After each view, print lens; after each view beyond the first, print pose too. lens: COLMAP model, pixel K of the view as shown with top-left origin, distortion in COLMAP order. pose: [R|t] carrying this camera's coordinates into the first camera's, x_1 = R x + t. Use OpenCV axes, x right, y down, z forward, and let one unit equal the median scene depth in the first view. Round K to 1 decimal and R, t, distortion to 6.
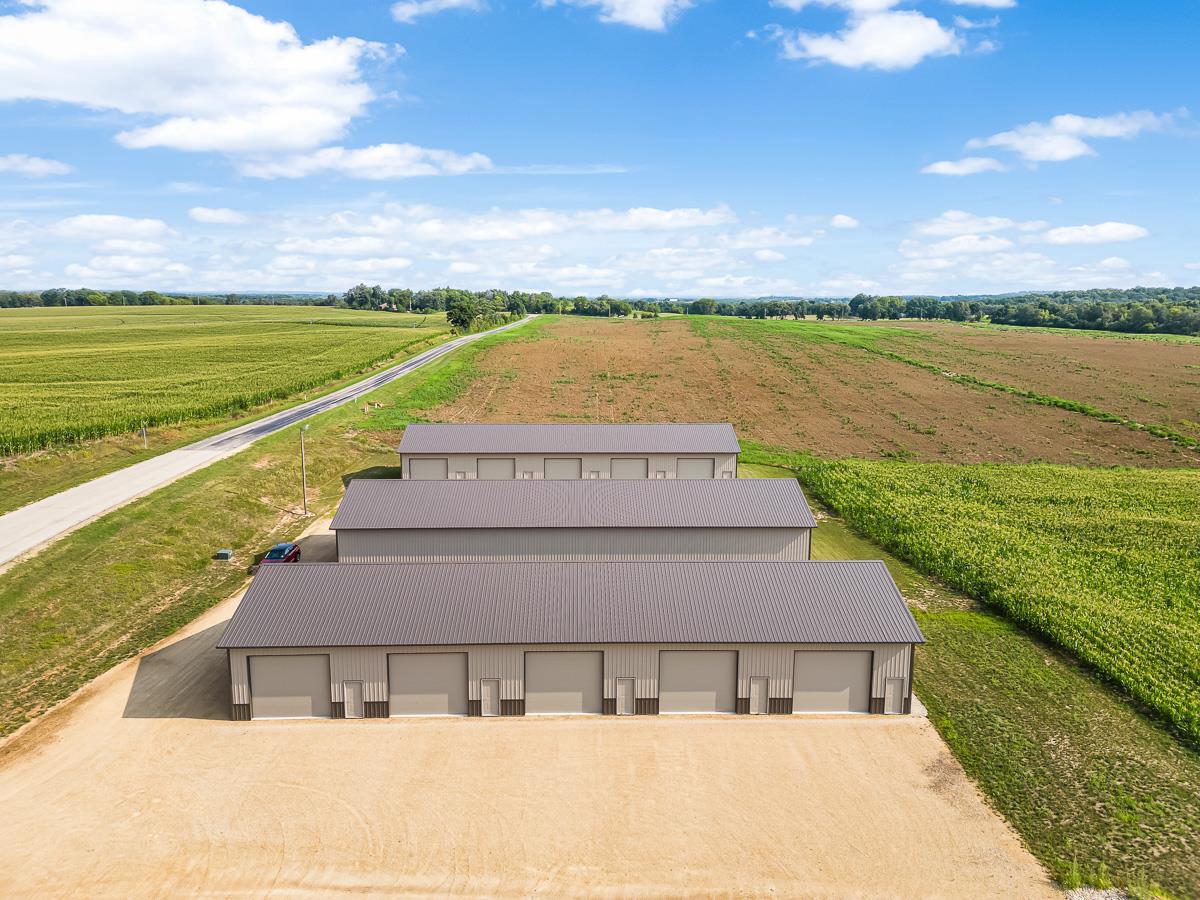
lens RADIAL K [[835.2, 0, 599.2], [0, 835.2, 450.2], [0, 0, 1]] dist [0.086428, -0.086356]
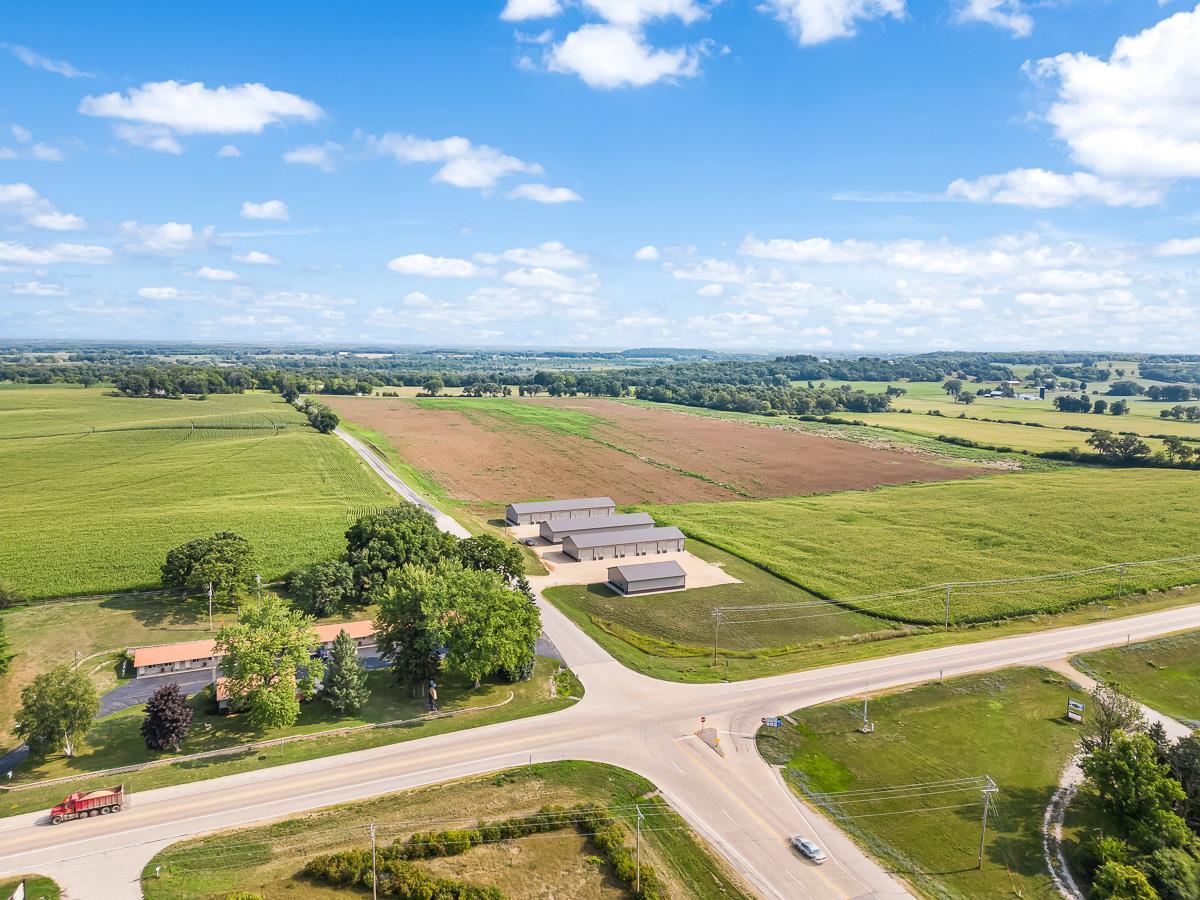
lens RADIAL K [[835.2, 0, 599.2], [0, 835.2, 450.2], [0, 0, 1]] dist [0.086428, -0.086356]
pose [[0.918071, -0.039048, 0.394487, -1.477323], [0.059296, 0.997468, -0.039263, -0.114138], [-0.391955, 0.059438, 0.918062, -2.503209]]
